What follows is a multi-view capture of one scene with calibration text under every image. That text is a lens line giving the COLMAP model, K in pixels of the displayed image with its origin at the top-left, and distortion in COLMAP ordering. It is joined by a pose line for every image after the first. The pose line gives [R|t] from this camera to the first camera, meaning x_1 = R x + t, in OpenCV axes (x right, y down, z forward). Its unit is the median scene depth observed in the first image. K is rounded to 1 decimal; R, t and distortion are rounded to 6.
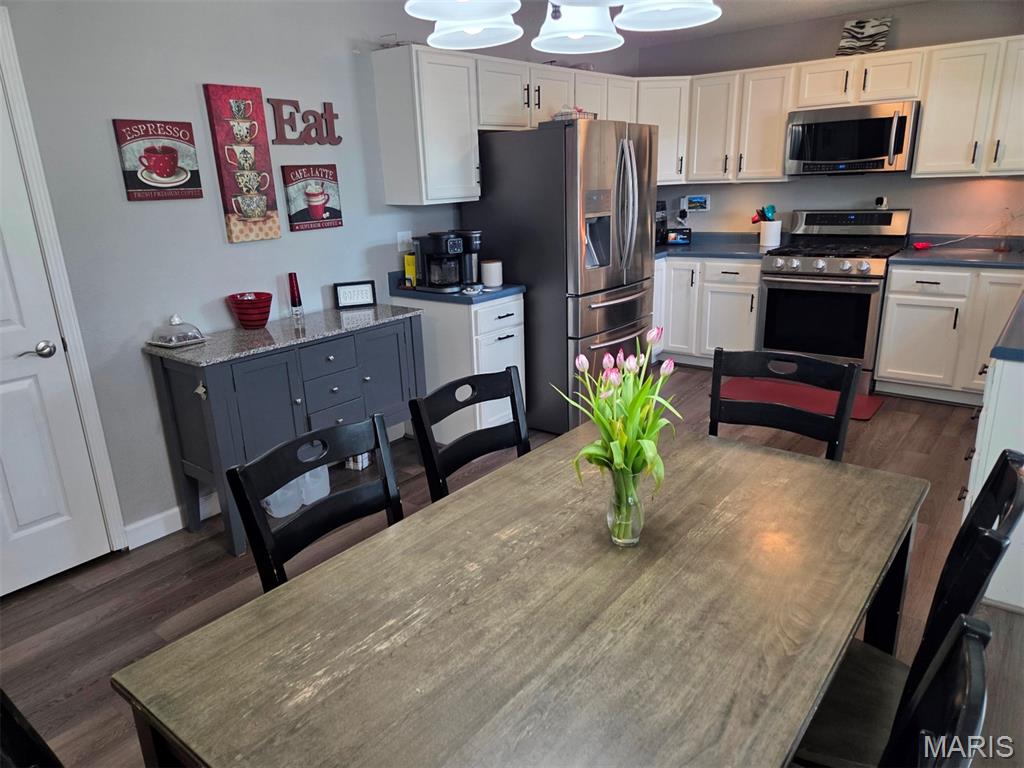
lens RADIAL K [[694.2, 0, 512.0], [0, 694.2, 384.0], [0, 0, 1]] dist [0.017816, -0.003734]
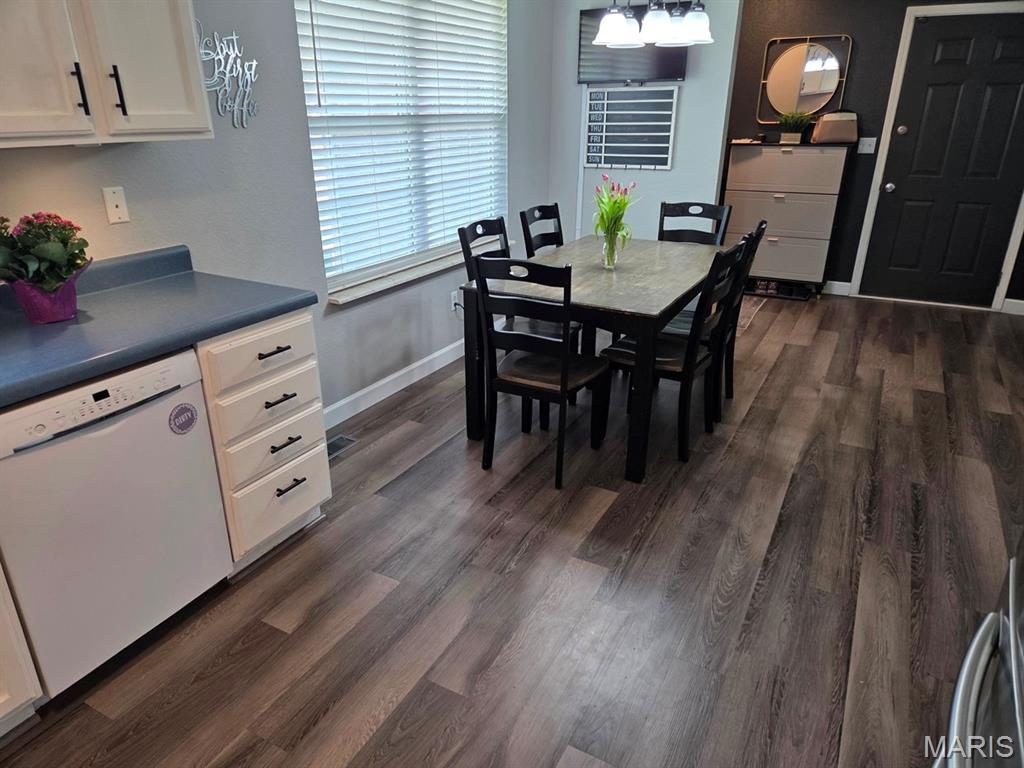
lens RADIAL K [[676.9, 0, 508.0], [0, 676.9, 381.7], [0, 0, 1]] dist [0.034913, -0.000990]
pose [[-0.986011, 0.094840, -0.137071, -0.012181], [-0.012287, 0.778757, 0.627206, -0.220715], [0.166229, 0.620116, -0.766697, 0.727265]]
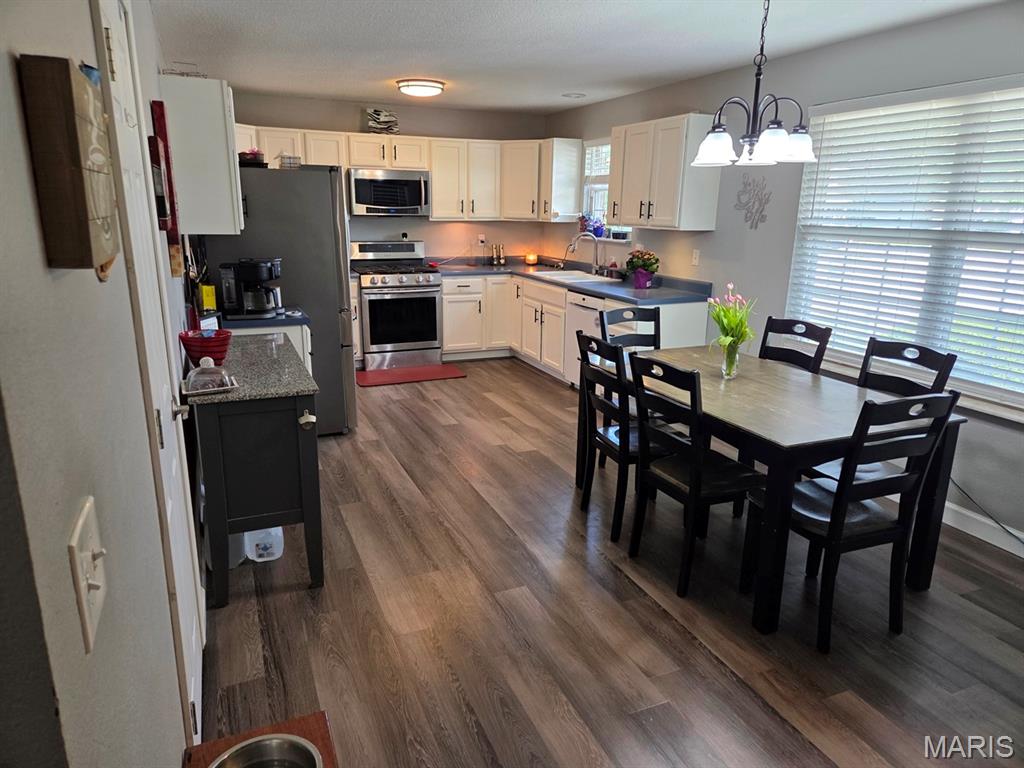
lens RADIAL K [[676.9, 0, 508.0], [0, 676.9, 381.7], [0, 0, 1]] dist [0.034913, -0.000990]
pose [[0.477029, -0.181495, 0.859944, -0.697592], [0.221976, 0.971604, 0.081926, -0.035971], [-0.850394, 0.151806, 0.503770, 0.161489]]
